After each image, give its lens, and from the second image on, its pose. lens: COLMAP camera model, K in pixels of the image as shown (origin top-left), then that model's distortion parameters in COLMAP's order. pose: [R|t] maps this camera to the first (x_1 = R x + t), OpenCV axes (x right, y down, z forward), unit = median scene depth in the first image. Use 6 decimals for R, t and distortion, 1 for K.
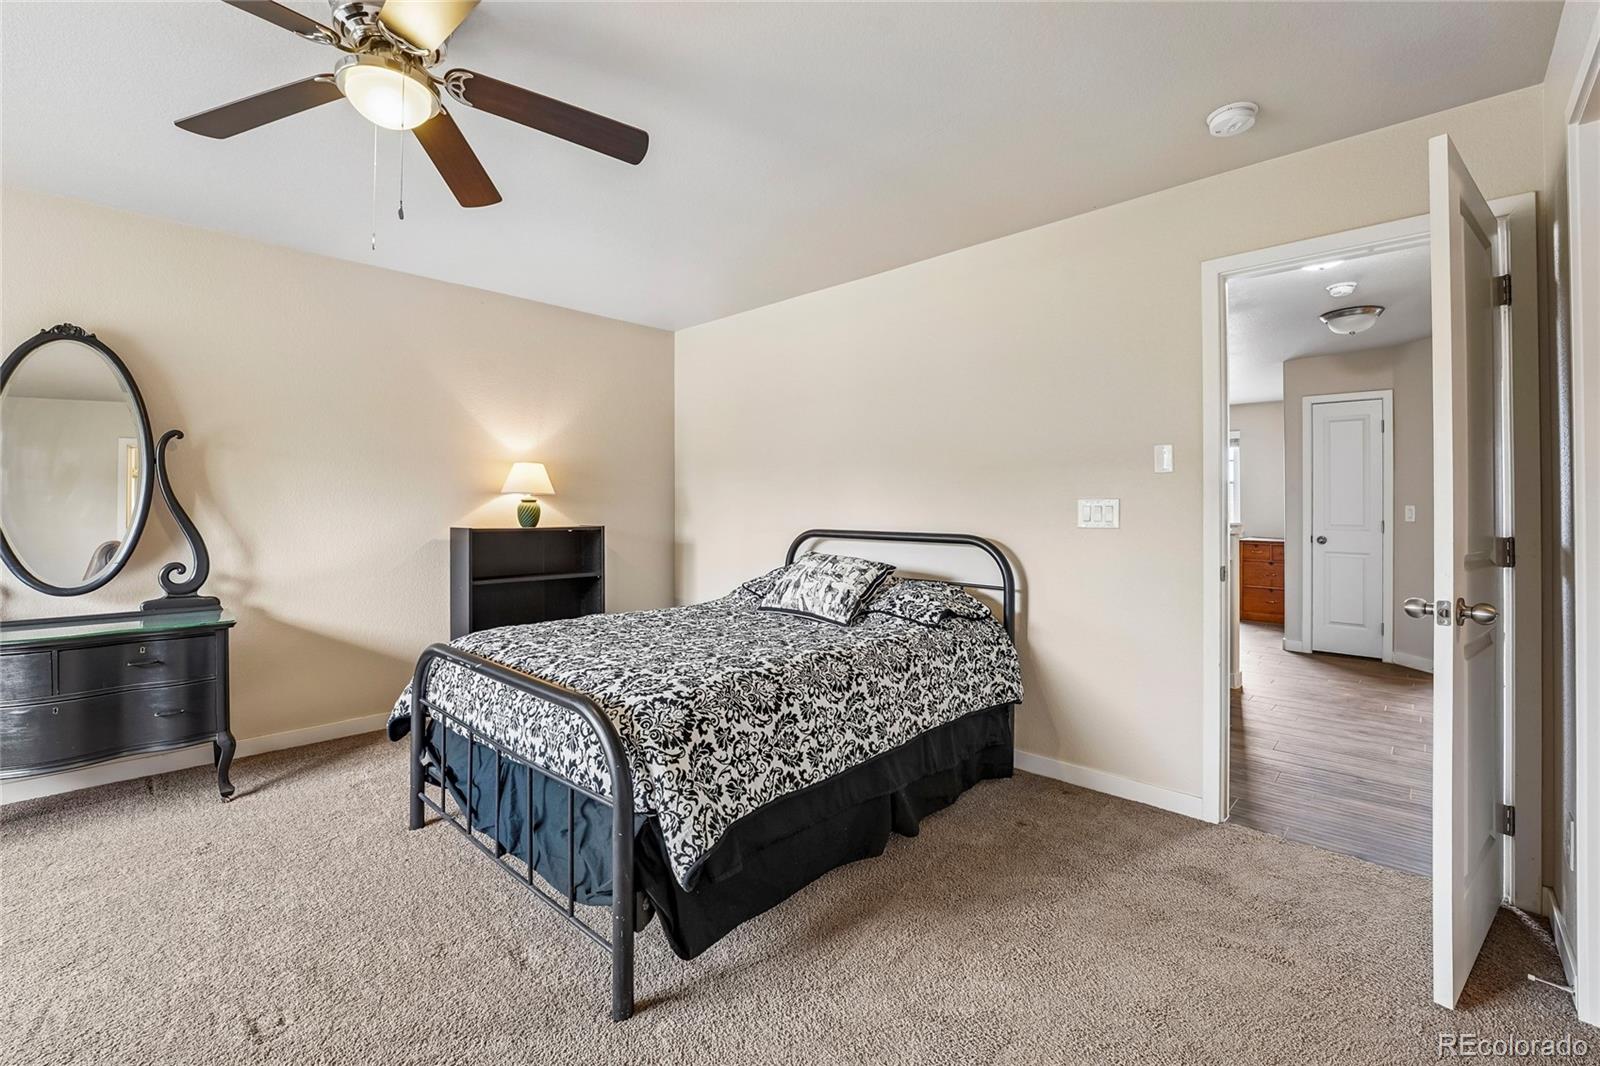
lens RADIAL K [[676.0, 0, 760.0], [0, 676.0, 493.2], [0, 0, 1]] dist [-0.011871, 0.000111]
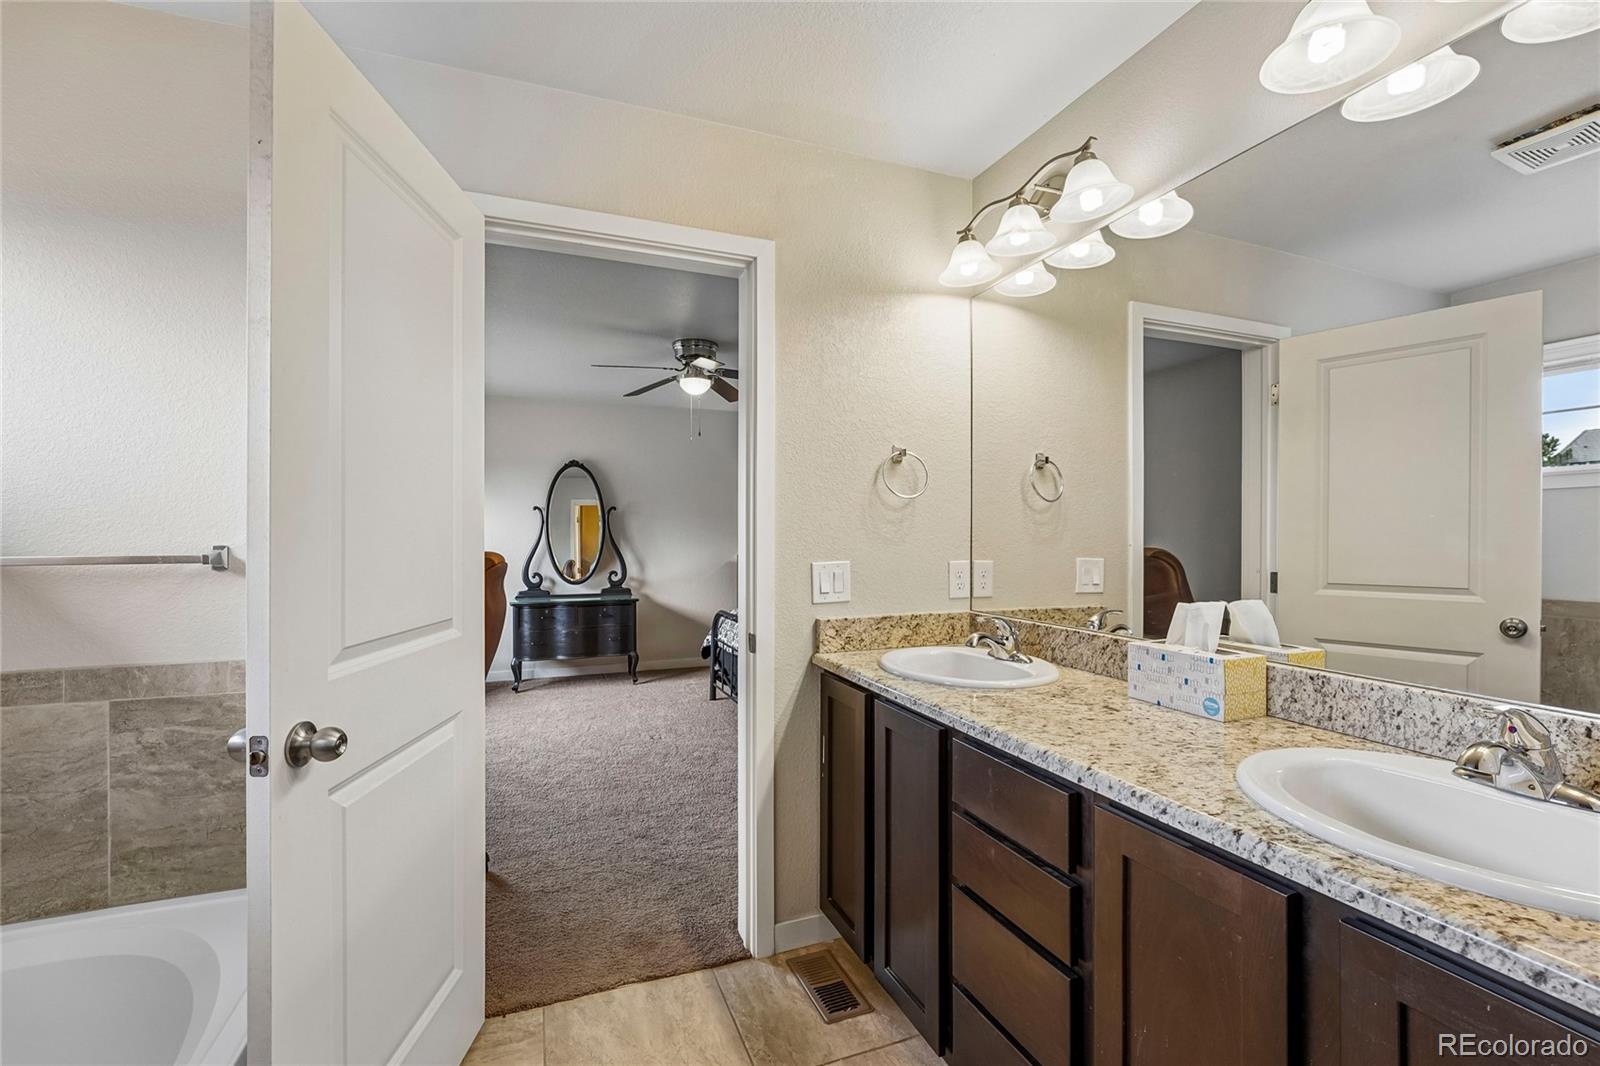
lens RADIAL K [[675.8, 0, 791.6], [0, 675.8, 517.9], [0, 0, 1]] dist [-0.005302, -0.000868]
pose [[0.918148, -0.005913, -0.396193, 0.462259], [0.005666, 0.999982, -0.001796, -0.052494], [0.396196, -0.000596, 0.918166, -0.700316]]
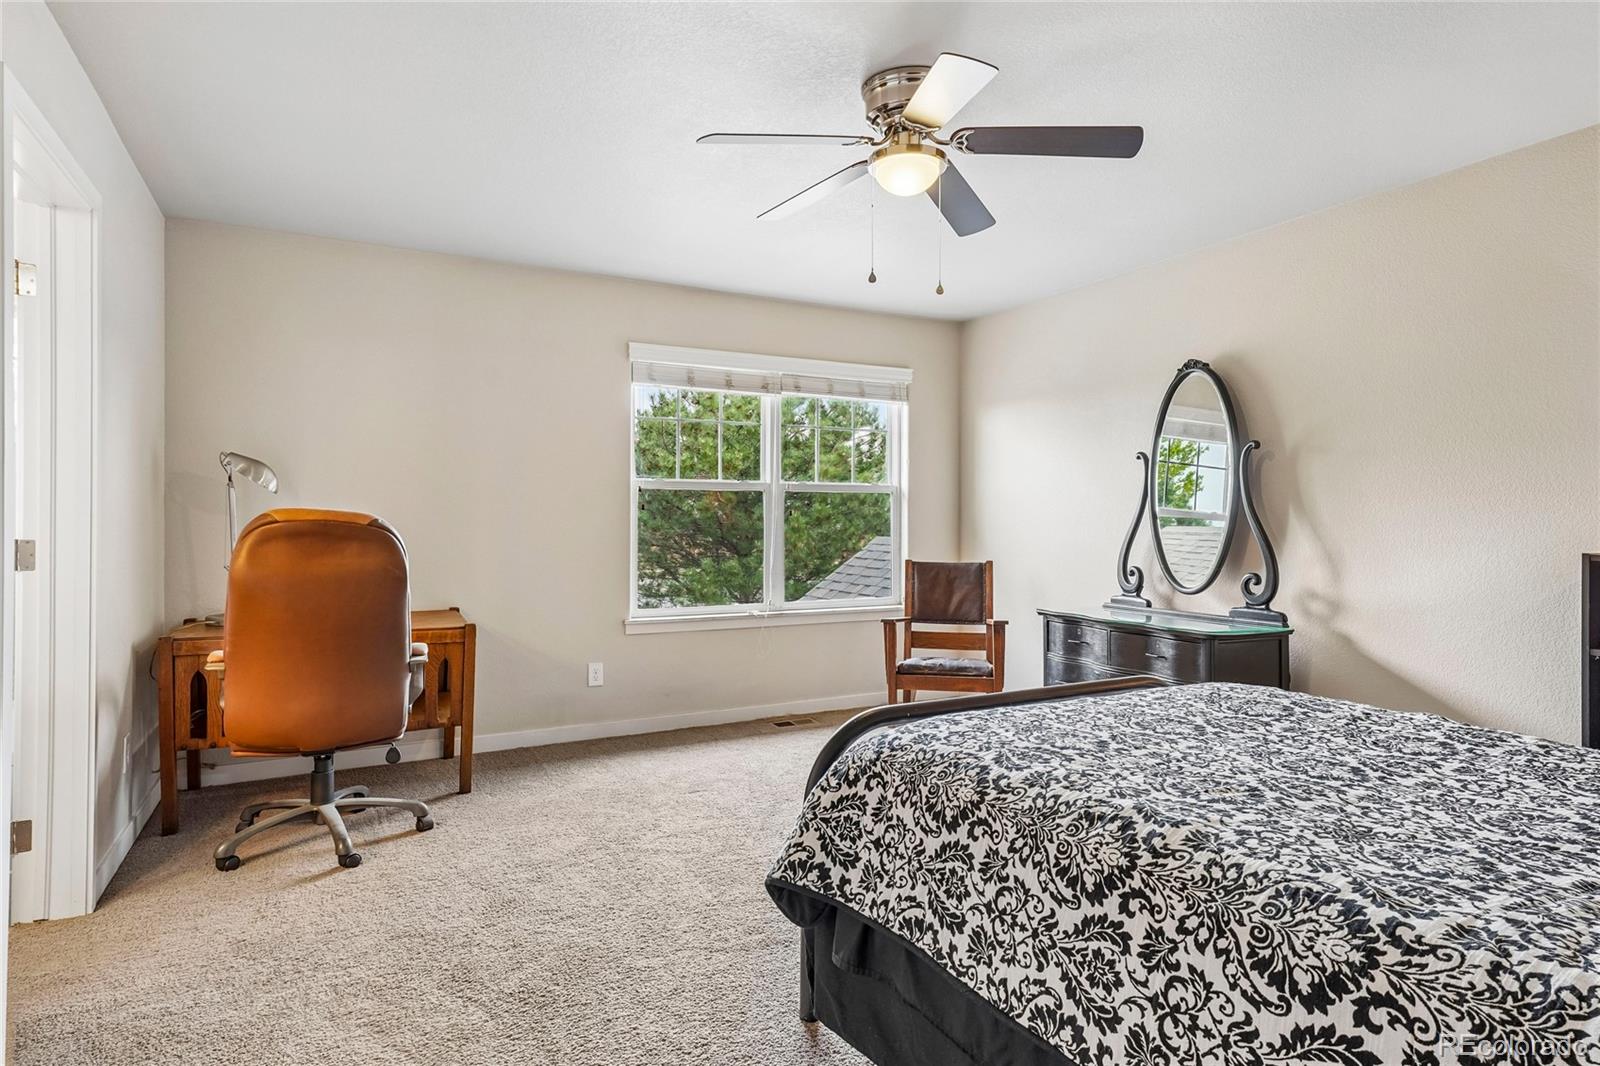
lens RADIAL K [[898.9, 0, 806.3], [0, 898.9, 527.8], [0, 0, 1]] dist [0.032074, -0.000991]
pose [[-0.310890, 0.002121, -0.950444, 0.604653], [0.015928, 0.999869, -0.002979, 0.030234], [0.950313, -0.016065, -0.310883, 0.787964]]
